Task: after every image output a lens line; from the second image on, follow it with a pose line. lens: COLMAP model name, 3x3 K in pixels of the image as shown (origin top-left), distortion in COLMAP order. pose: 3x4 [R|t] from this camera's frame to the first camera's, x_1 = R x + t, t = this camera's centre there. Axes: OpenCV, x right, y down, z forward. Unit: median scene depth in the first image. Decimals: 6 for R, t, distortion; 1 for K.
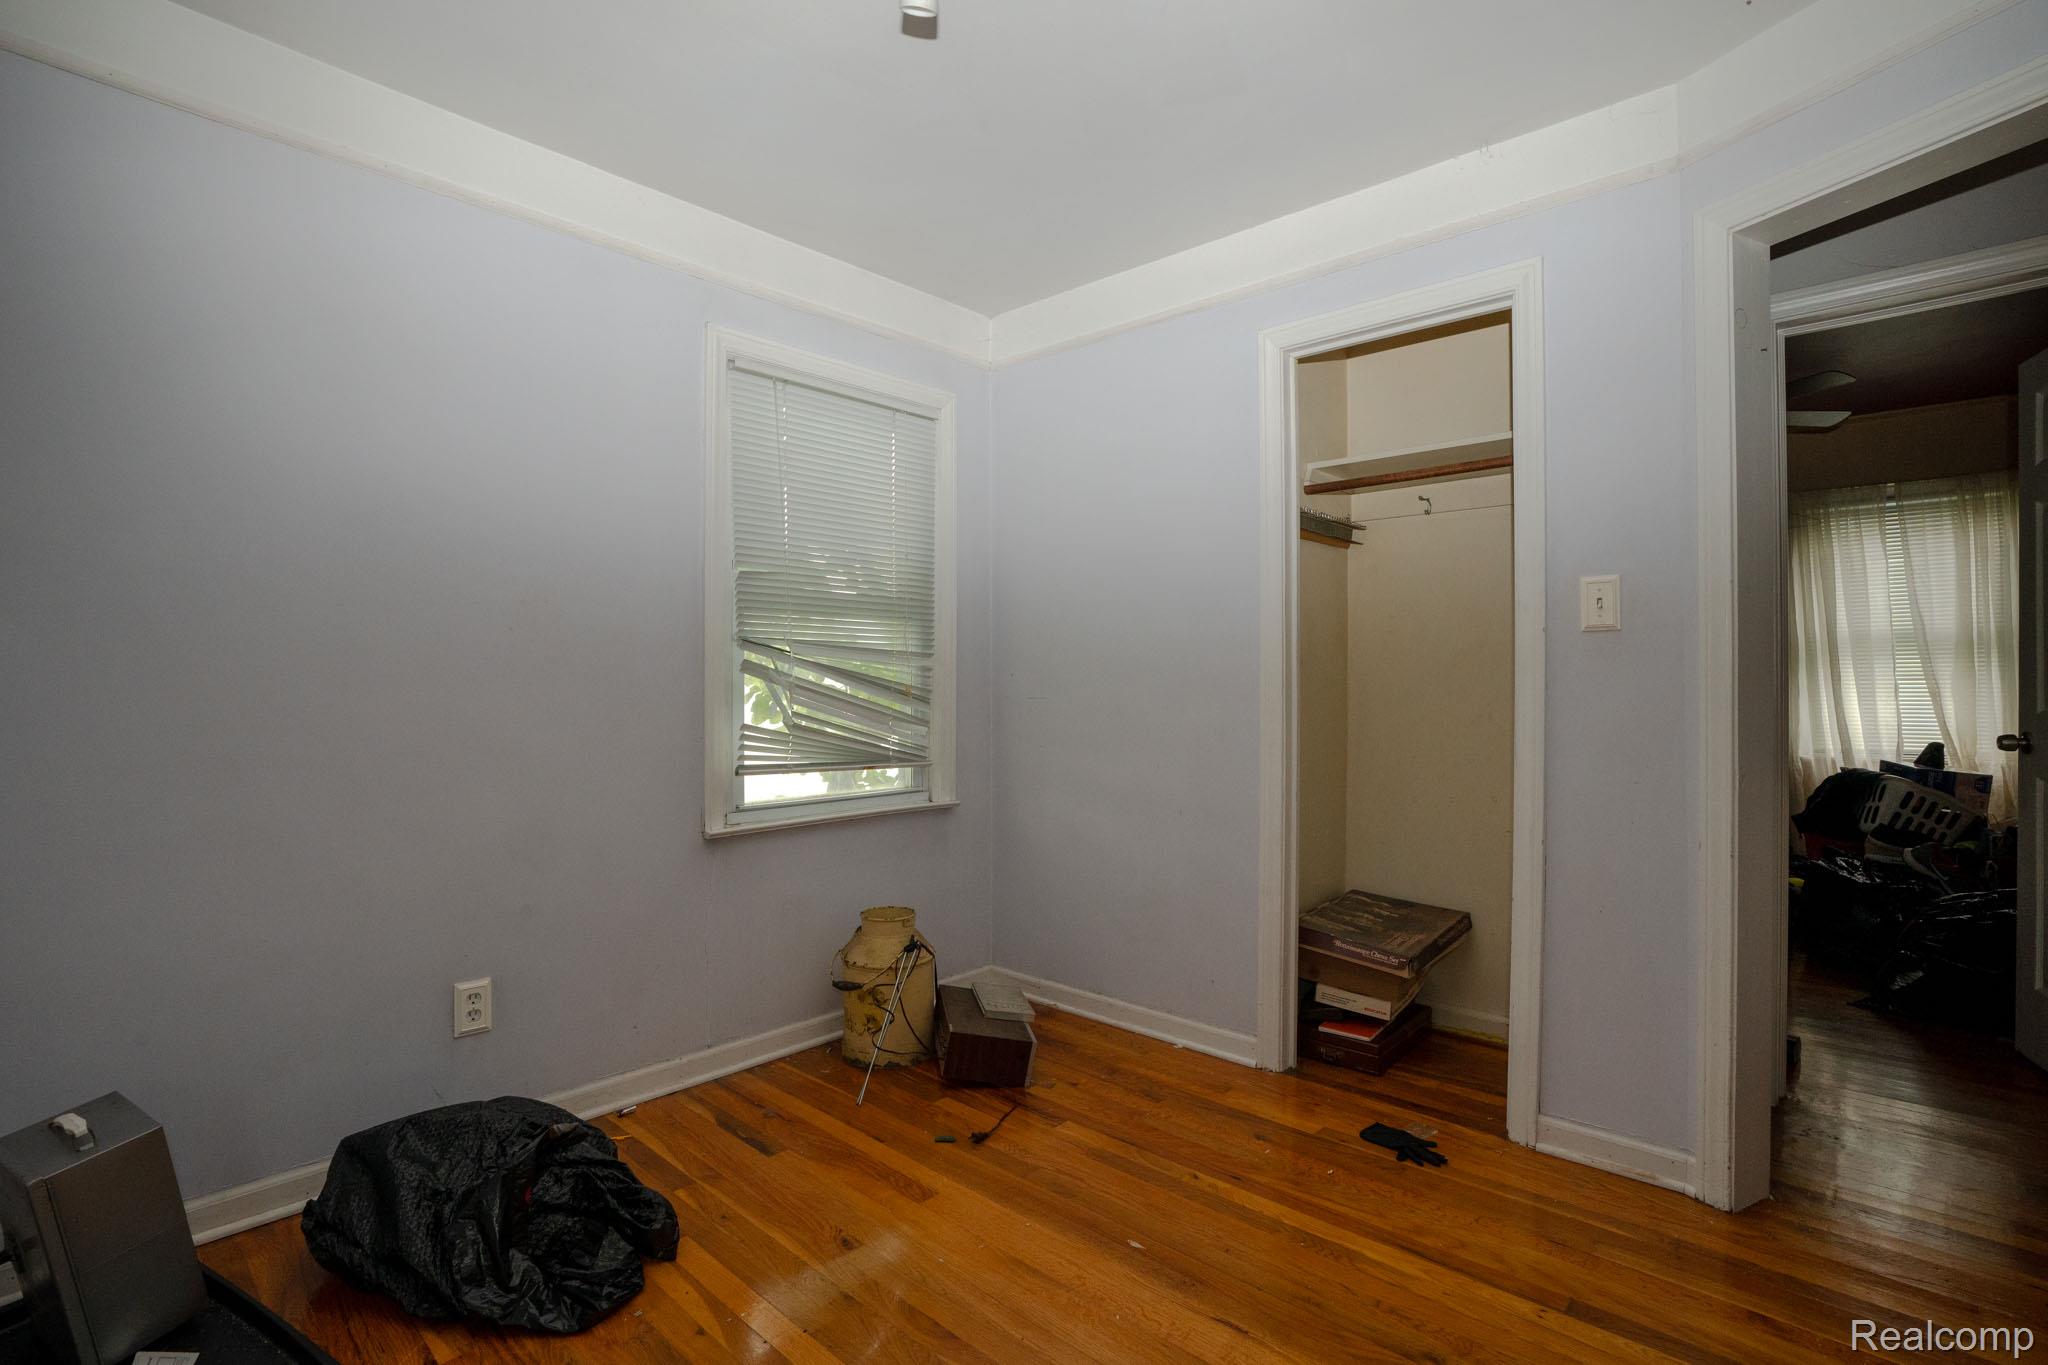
lens RADIAL K [[951.5, 0, 1028.3], [0, 951.5, 679.3], [0, 0, 1]] dist [-0.060940, 0.023257]
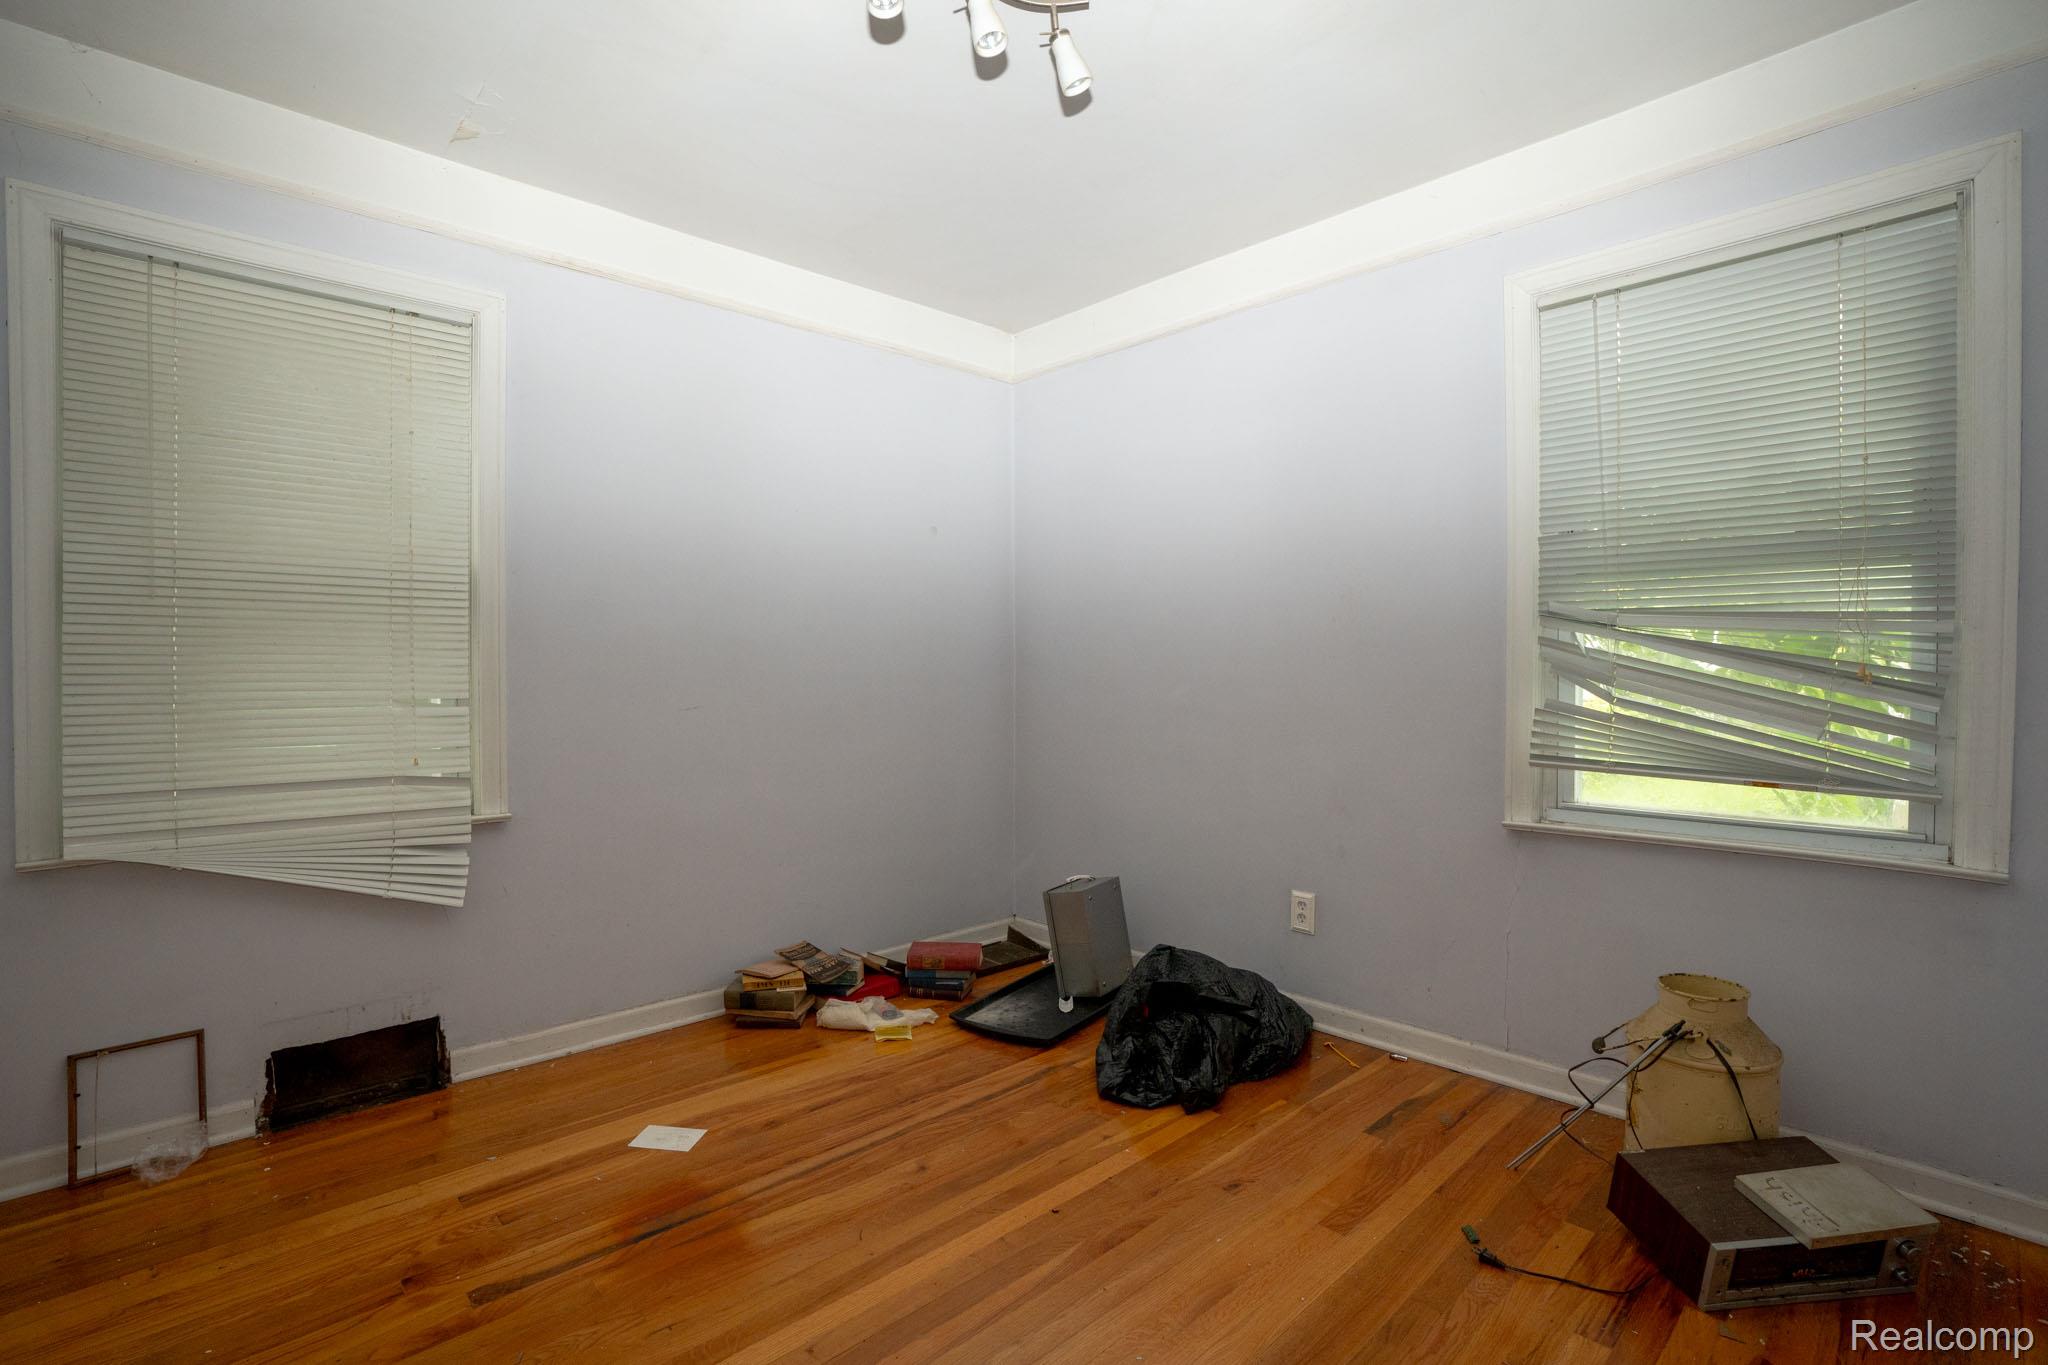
lens RADIAL K [[951.5, 0, 1028.3], [0, 951.5, 679.3], [0, 0, 1]] dist [-0.060940, 0.023257]
pose [[-0.073710, 0.017633, -0.997124, 0.657562], [0.010991, 0.999797, 0.016868, -0.001454], [0.997219, -0.009716, -0.073889, 0.627878]]
